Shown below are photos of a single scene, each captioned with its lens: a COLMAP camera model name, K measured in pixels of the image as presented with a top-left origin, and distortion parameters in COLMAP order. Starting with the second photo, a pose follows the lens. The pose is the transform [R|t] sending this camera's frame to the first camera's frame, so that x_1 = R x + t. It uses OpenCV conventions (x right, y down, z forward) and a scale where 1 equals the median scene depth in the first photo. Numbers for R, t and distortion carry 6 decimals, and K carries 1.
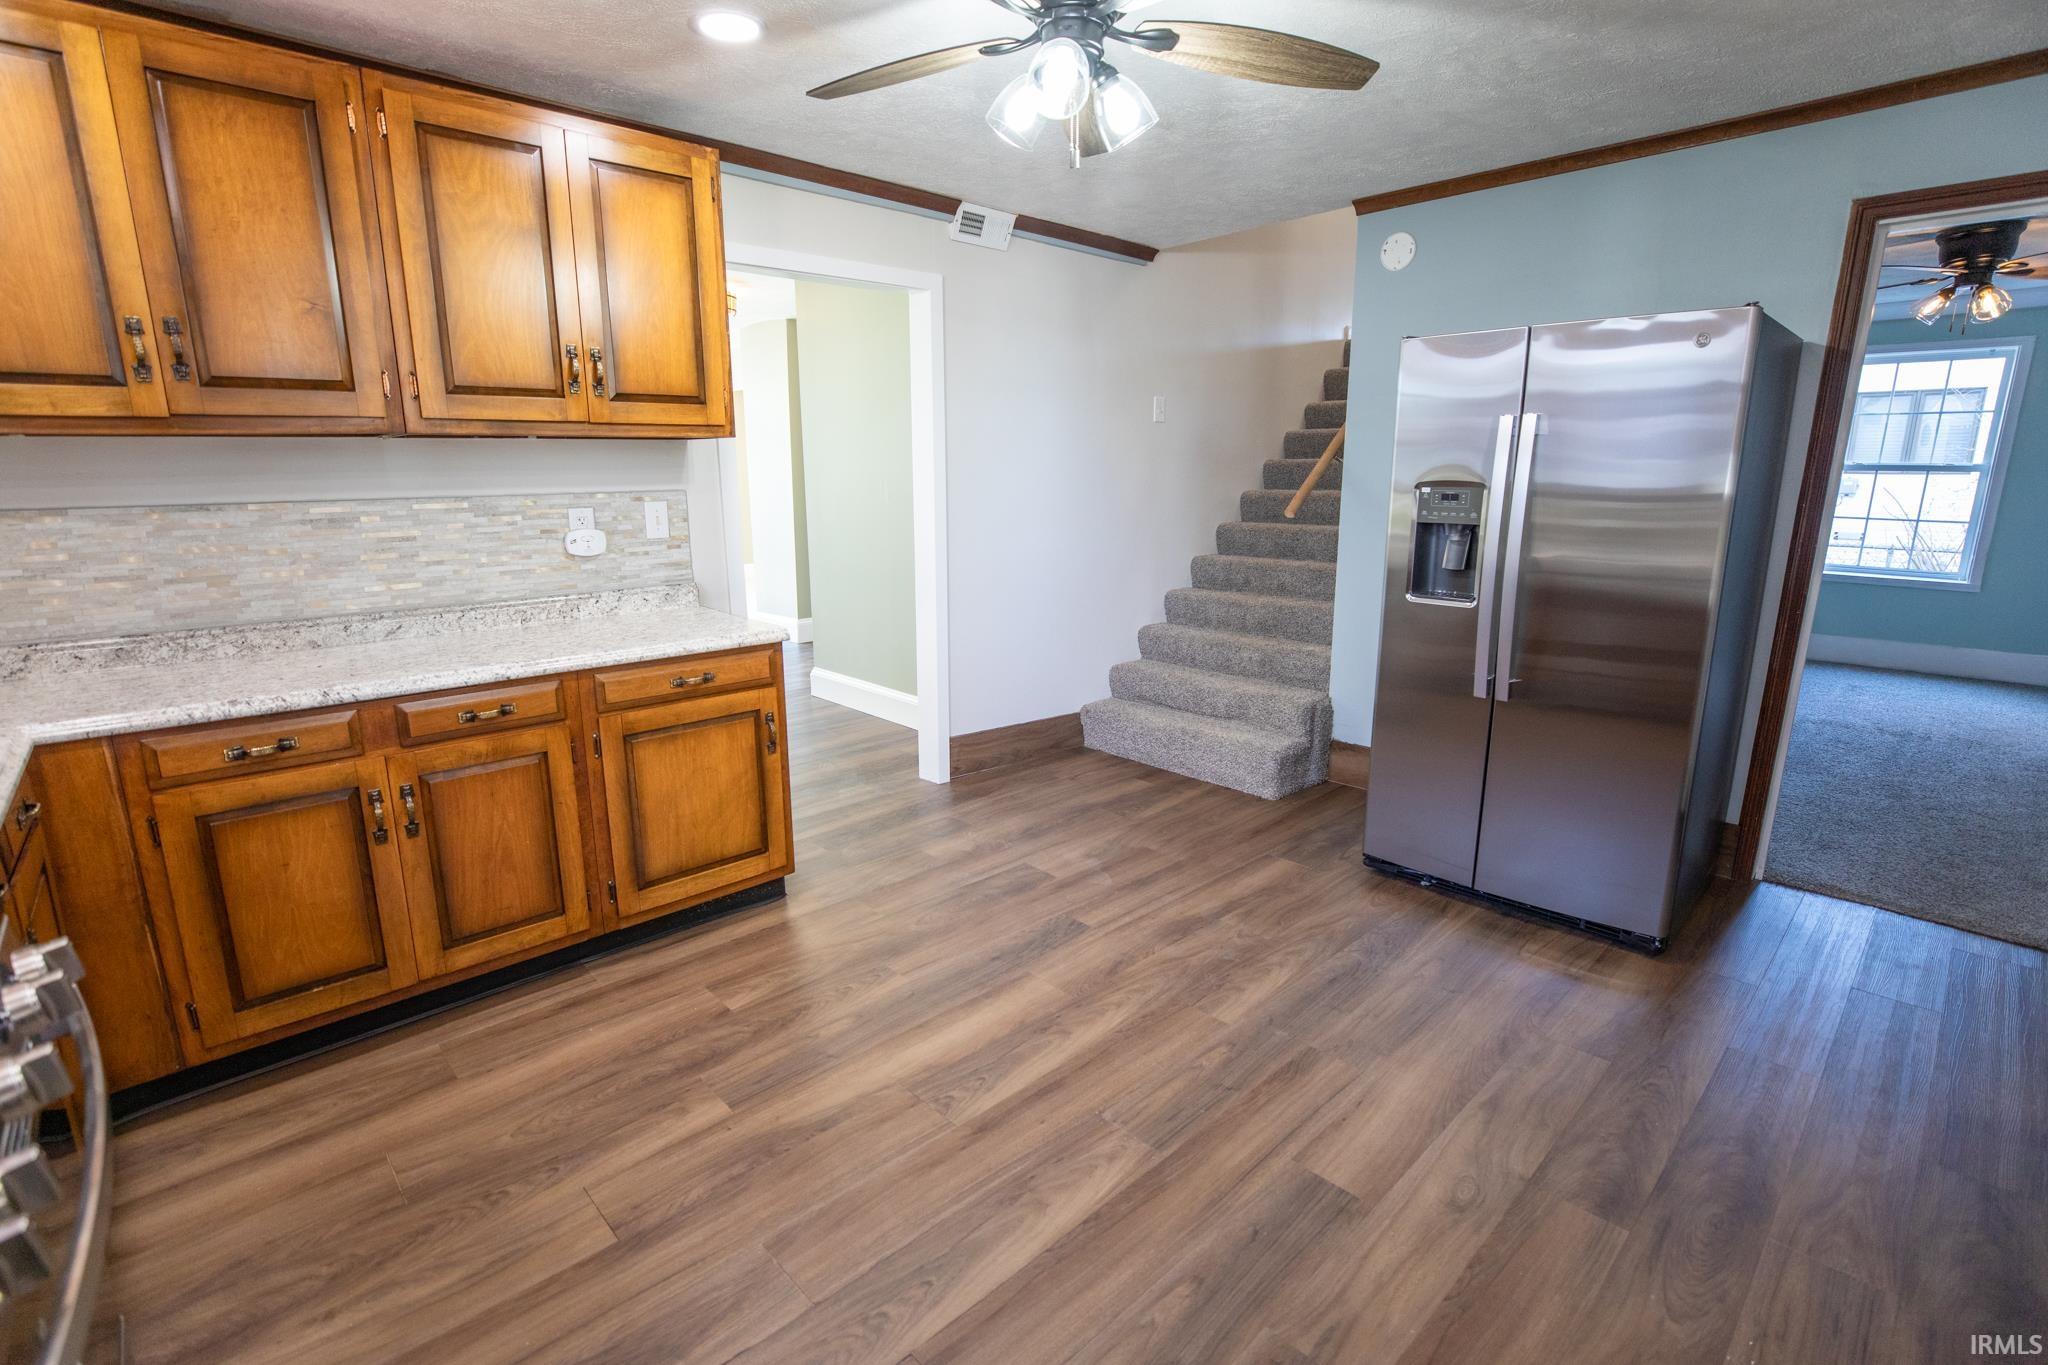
lens RADIAL K [[937.4, 0, 1024.4], [0, 937.4, 681.5], [0, 0, 1]] dist [-0.021498, 0.002834]
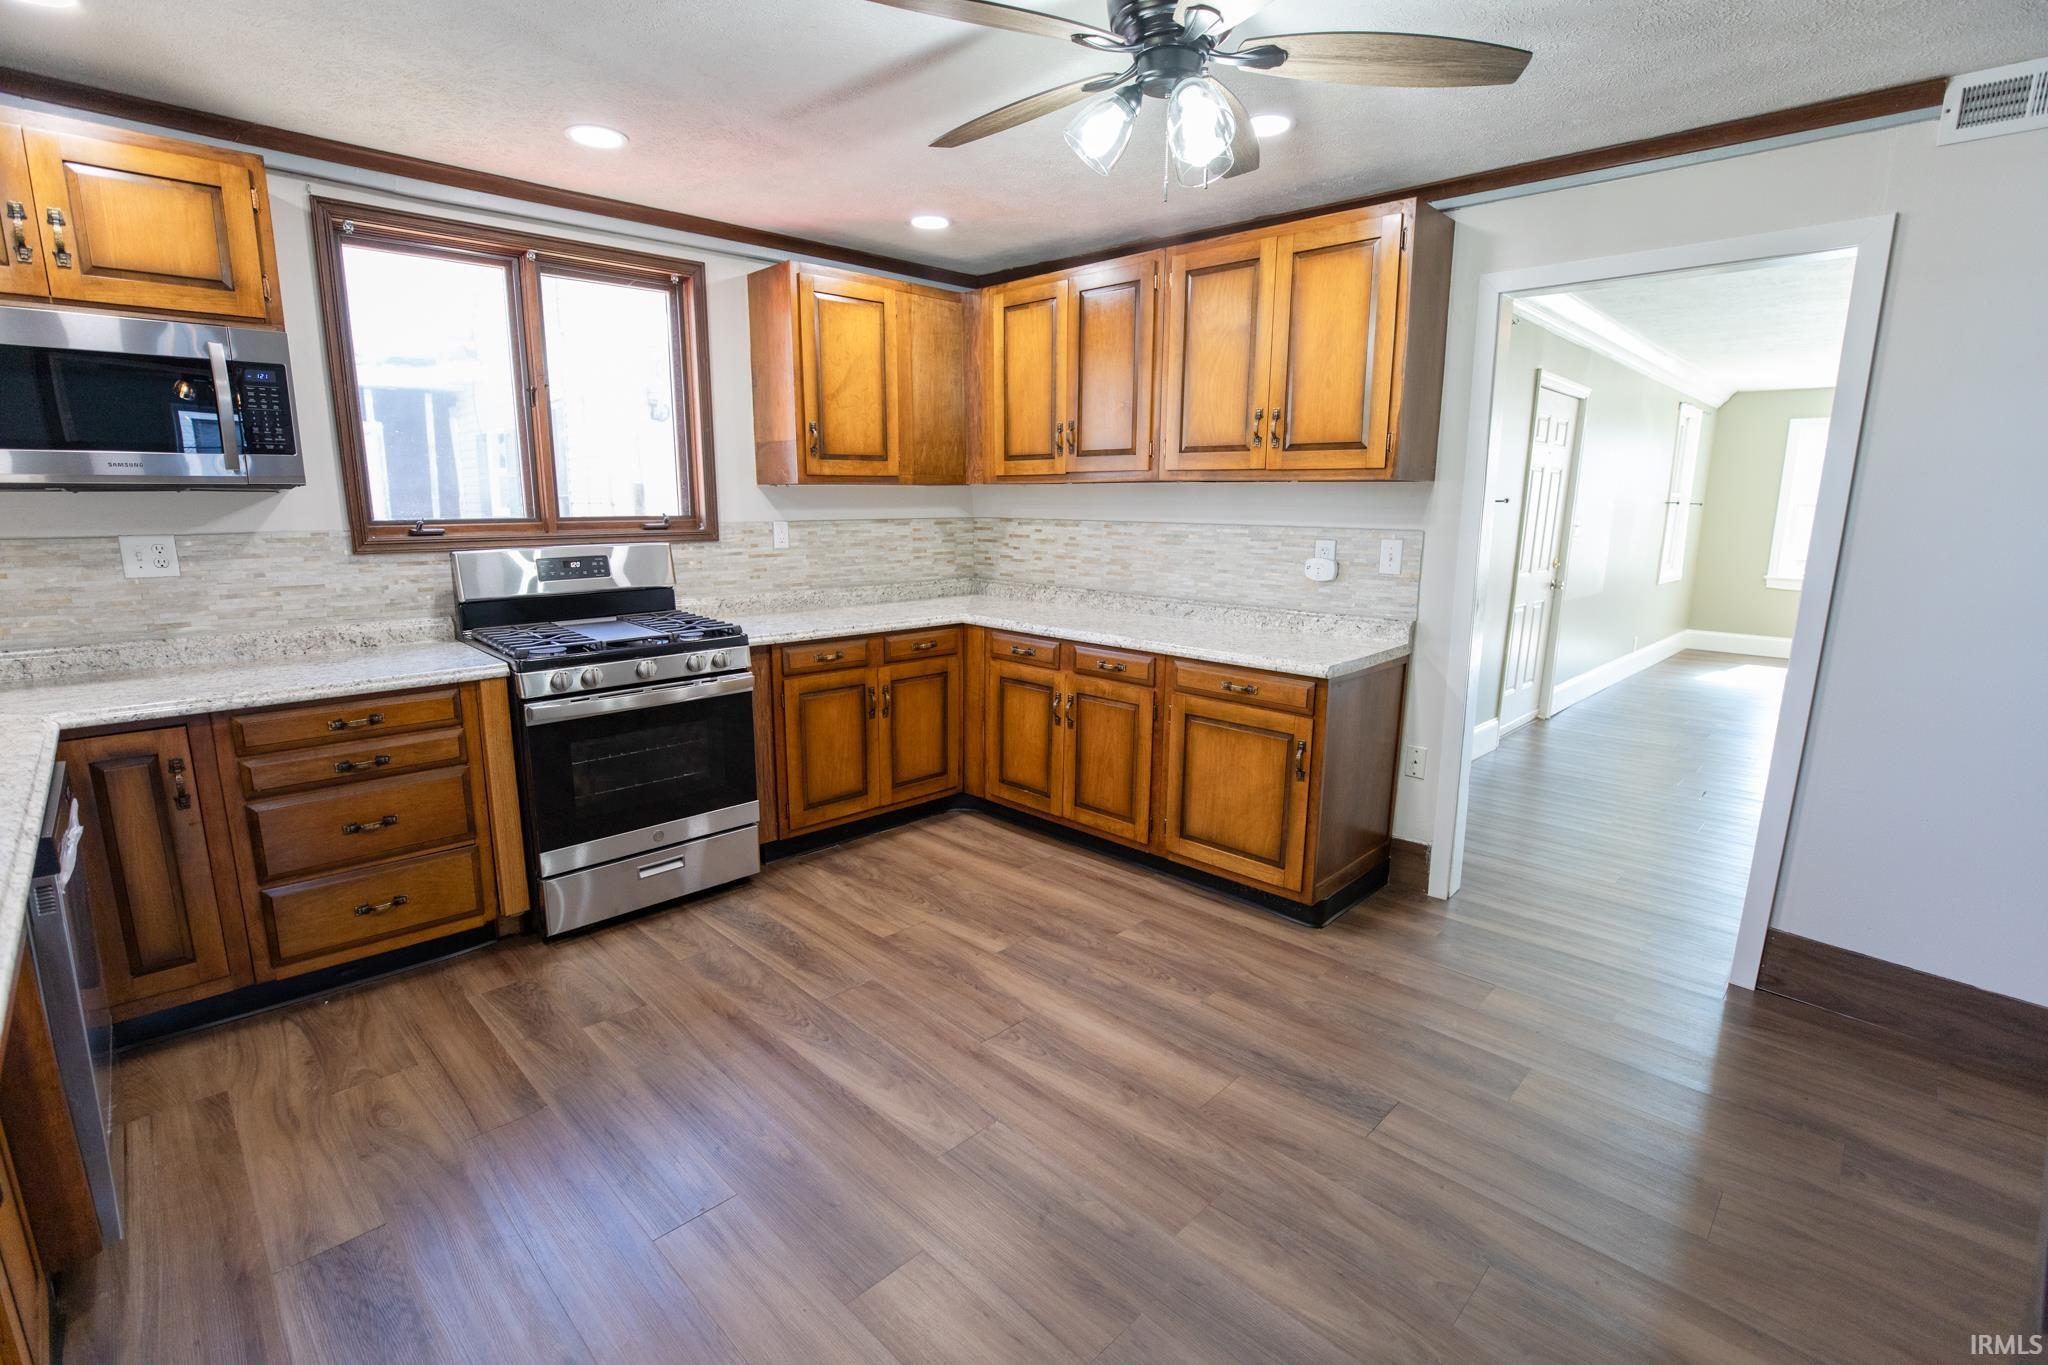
lens RADIAL K [[937.4, 0, 1026.7], [0, 937.4, 689.4], [0, 0, 1]] dist [-0.021498, 0.002834]
pose [[0.047042, 0.205449, -0.977536, 0.853496], [-0.232807, 0.953925, 0.189283, -0.174782], [0.971385, 0.218673, 0.092705, 0.698209]]
